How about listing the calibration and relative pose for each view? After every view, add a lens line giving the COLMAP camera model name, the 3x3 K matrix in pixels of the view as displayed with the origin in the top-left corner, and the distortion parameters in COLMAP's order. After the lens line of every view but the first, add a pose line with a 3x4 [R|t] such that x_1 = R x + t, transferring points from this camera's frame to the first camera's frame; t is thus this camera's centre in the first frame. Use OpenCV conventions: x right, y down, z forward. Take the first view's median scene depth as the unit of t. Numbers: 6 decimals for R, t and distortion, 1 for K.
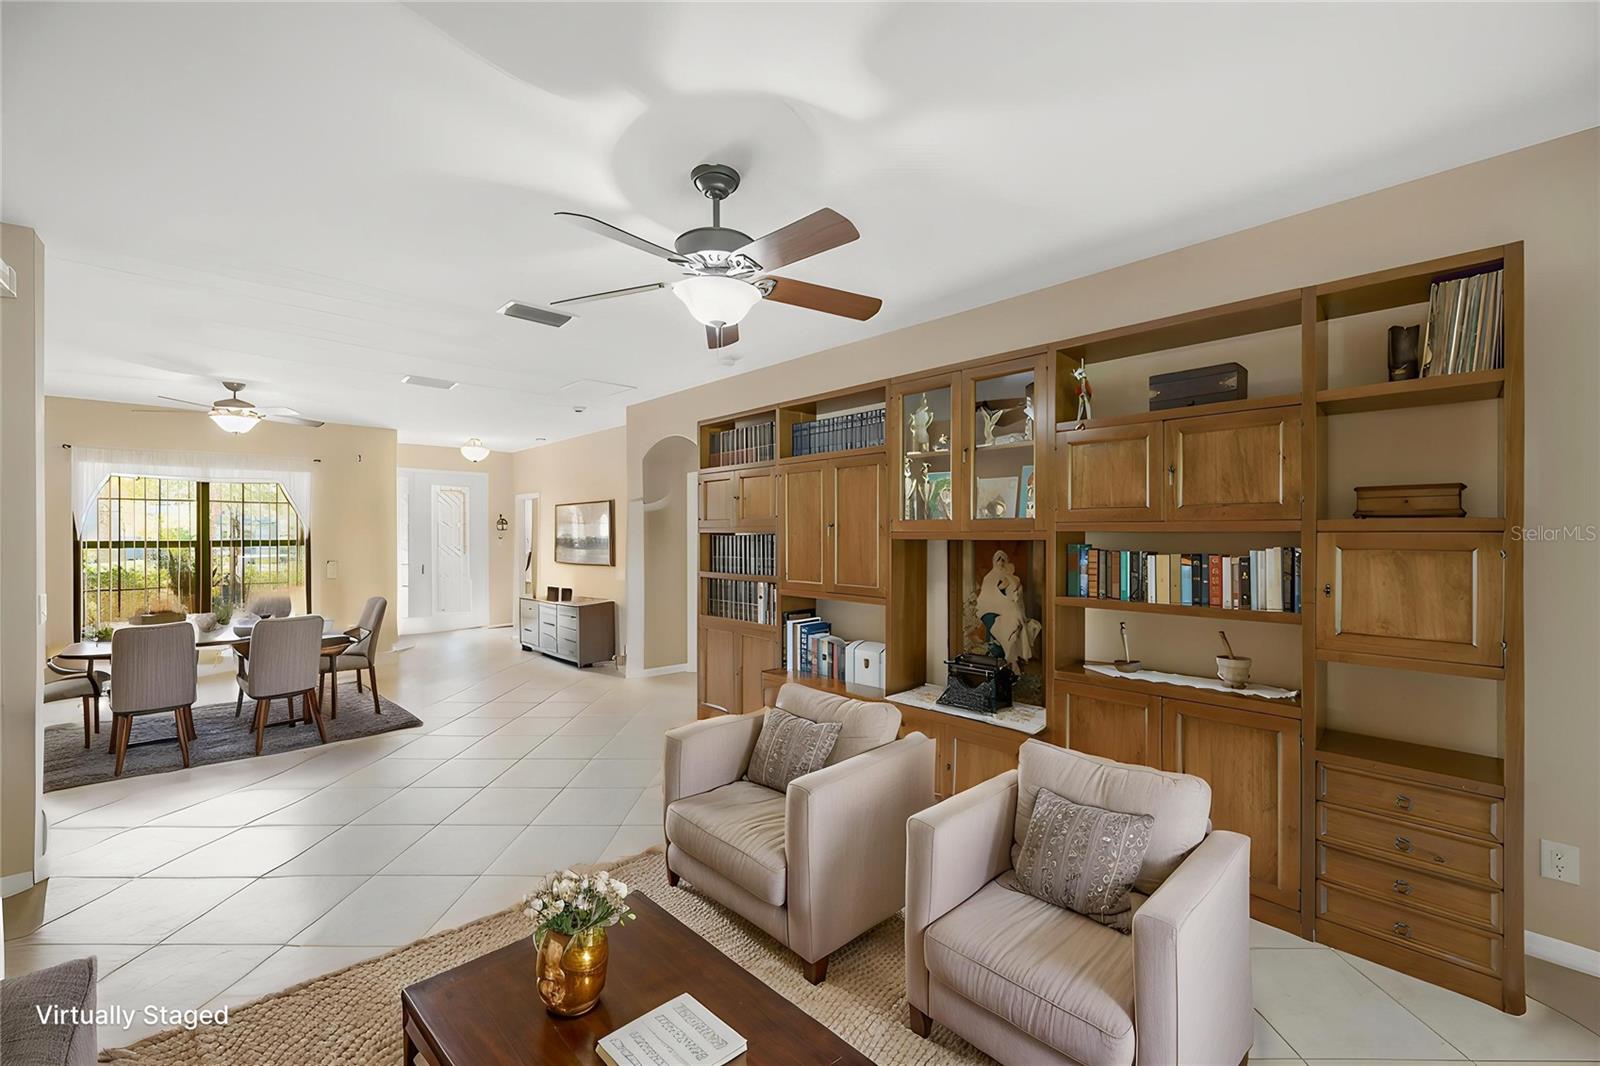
lens RADIAL K [[637.4, 0, 799.6], [0, 637.4, 533.3], [0, 0, 1]] dist [-0.002988, 0.000382]
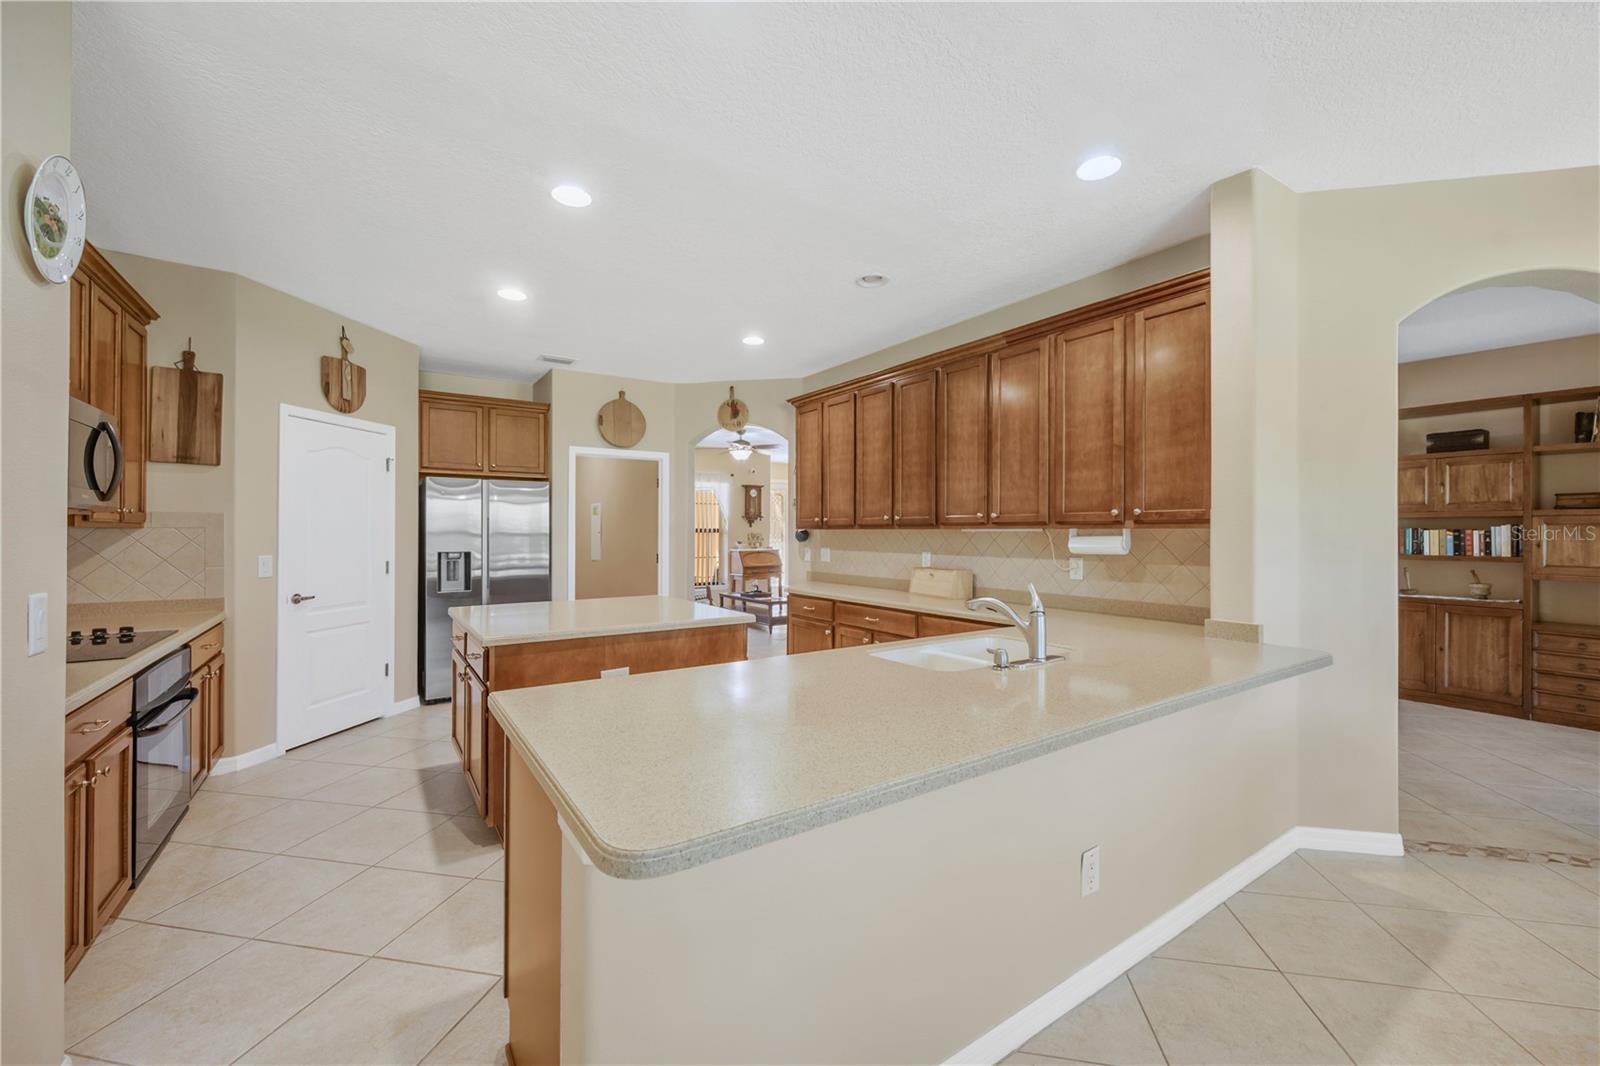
lens RADIAL K [[632.2, 0, 800.6], [0, 632.2, 531.0], [0, 0, 1]] dist [-0.003694, 0.000901]
pose [[0.984381, 0.002113, -0.176040, -0.951975], [-0.001979, 0.999998, 0.000939, 0.040728], [0.176042, -0.000576, 0.984383, -1.169935]]
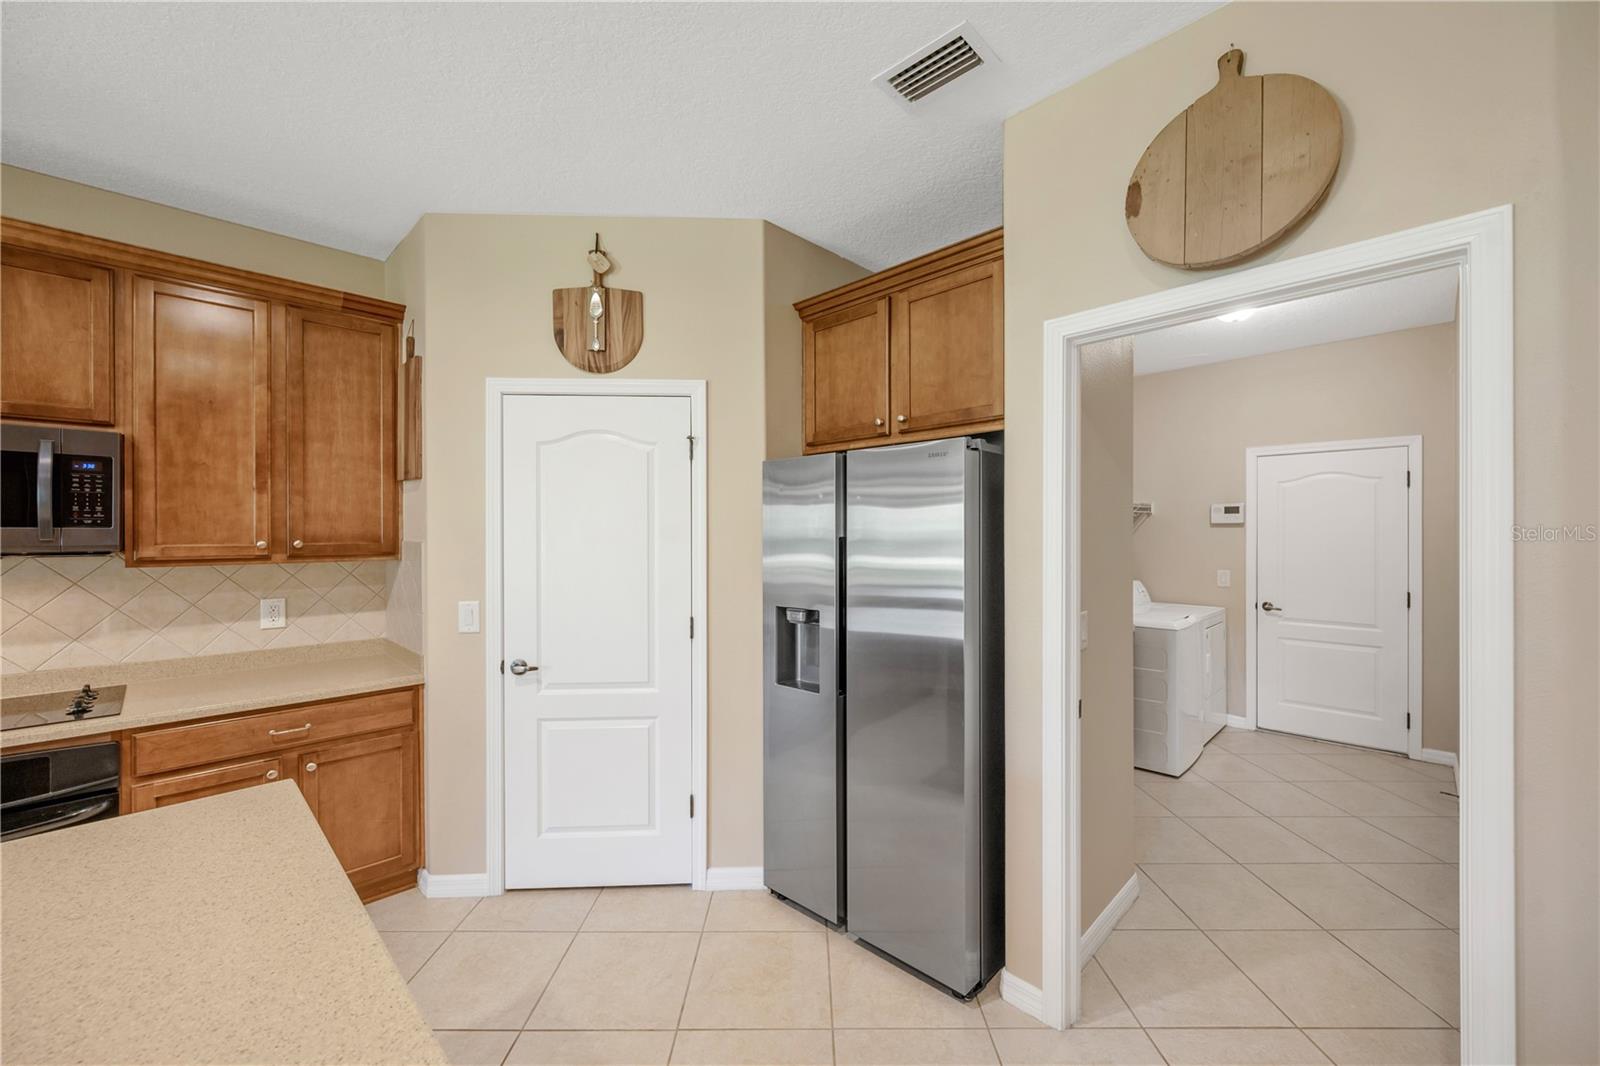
lens RADIAL K [[632.2, 0, 792.6], [0, 632.2, 535.1], [0, 0, 1]] dist [-0.003694, 0.000901]
pose [[0.019004, 0.005674, -0.999803, -1.382650], [0.006544, 0.999962, 0.005799, -0.005921], [0.999798, -0.006653, 0.018966, 0.485338]]
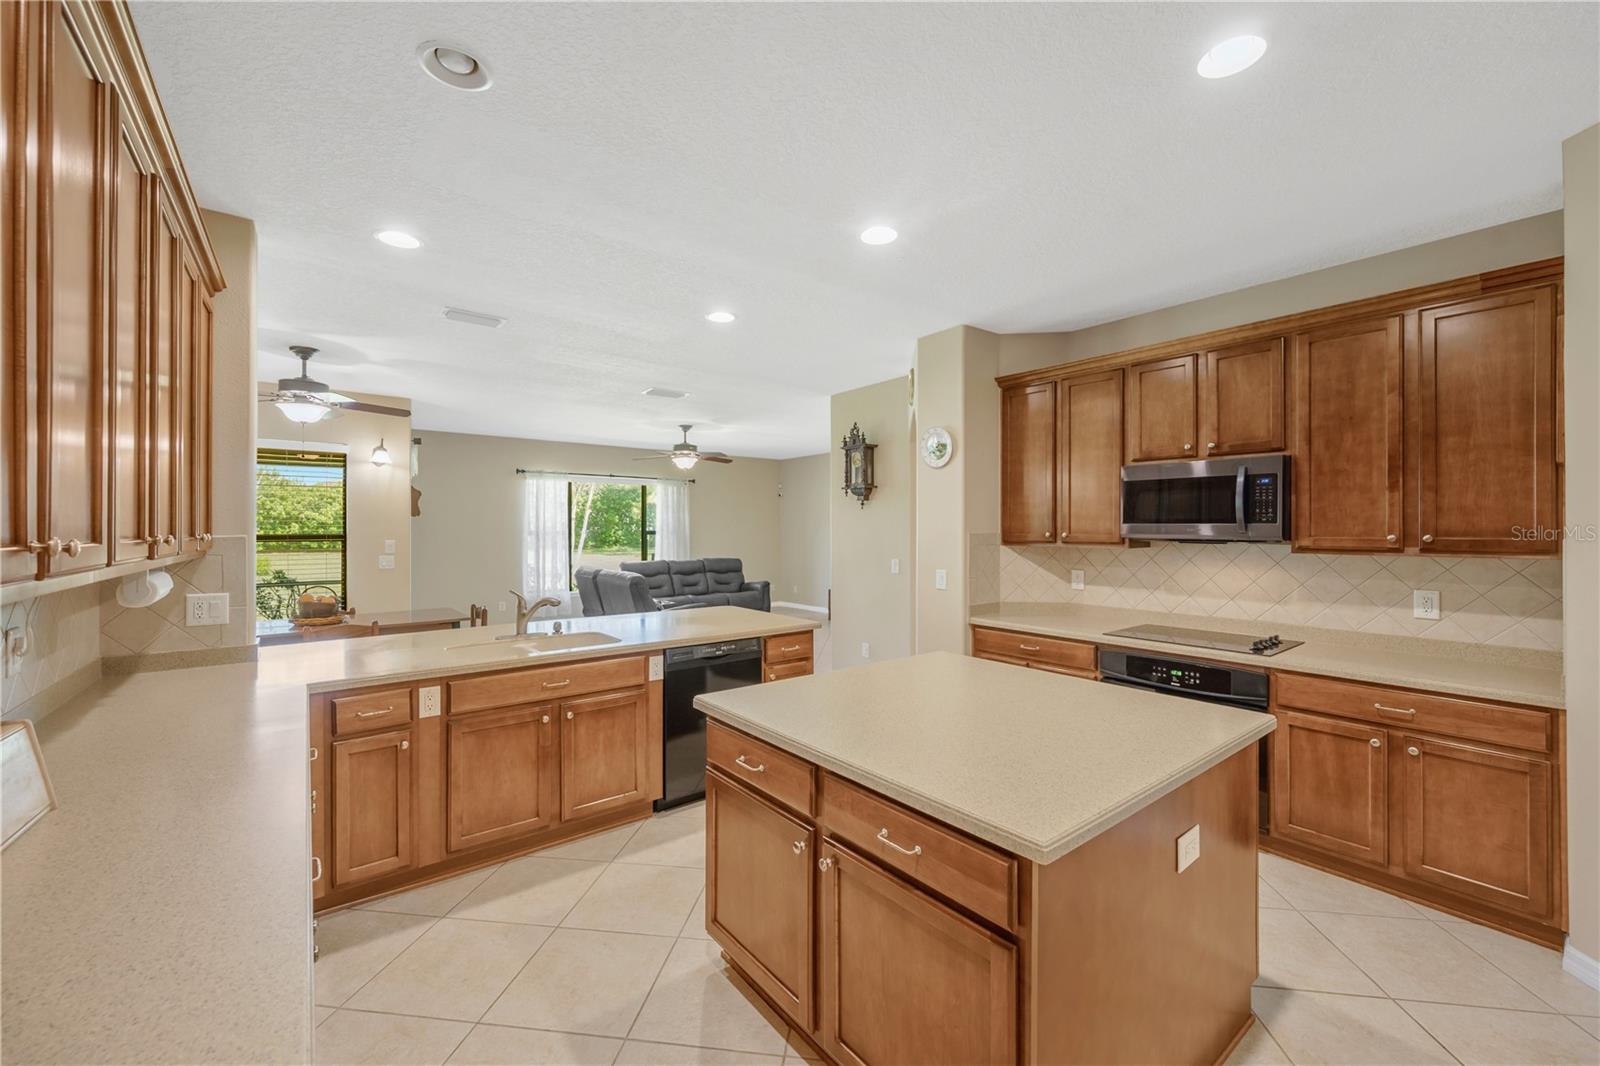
lens RADIAL K [[632.2, 0, 816.0], [0, 632.2, 528.9], [0, 0, 1]] dist [-0.003694, 0.000901]
pose [[-0.995484, 0.000076, 0.094933, -1.492925], [-0.000321, 0.999991, -0.004170, -0.001997], [-0.094933, -0.004182, -0.995475, 0.830871]]
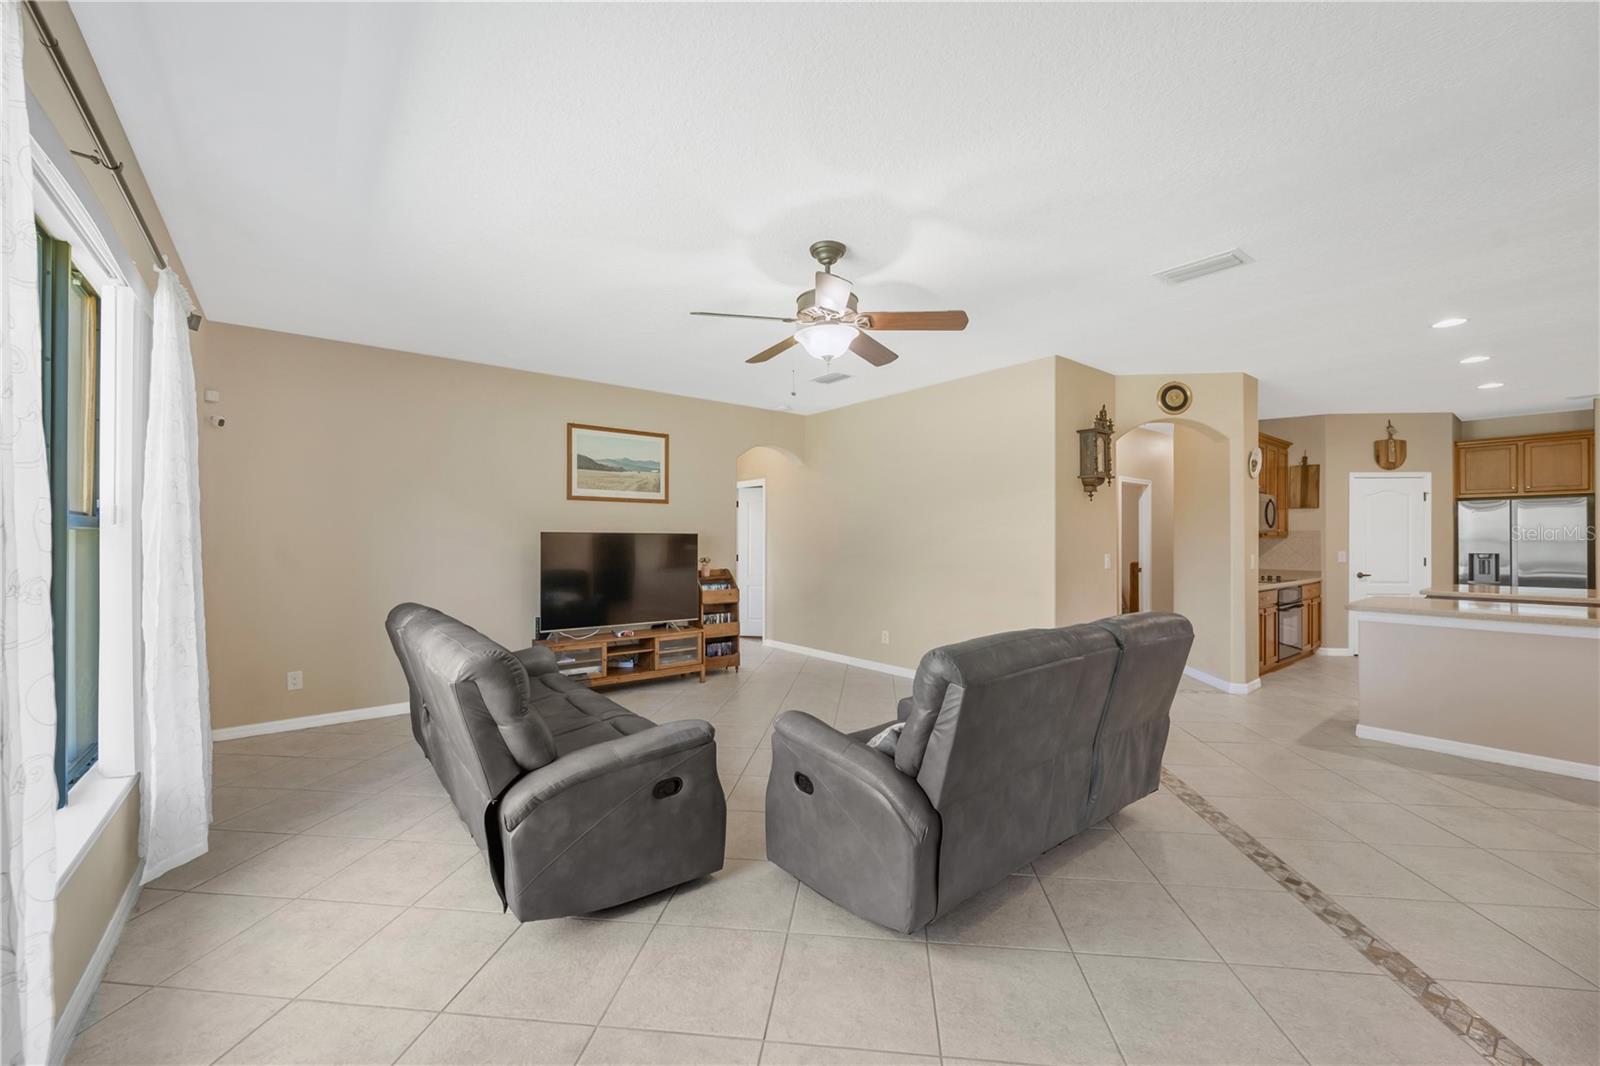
lens RADIAL K [[632.2, 0, 802.8], [0, 632.2, 534.5], [0, 0, 1]] dist [-0.003694, 0.000901]
pose [[-0.101094, -0.006161, -0.994858, 0.616422], [0.003015, 0.999974, -0.006499, 0.035864], [0.994872, -0.003657, -0.101073, -2.067622]]
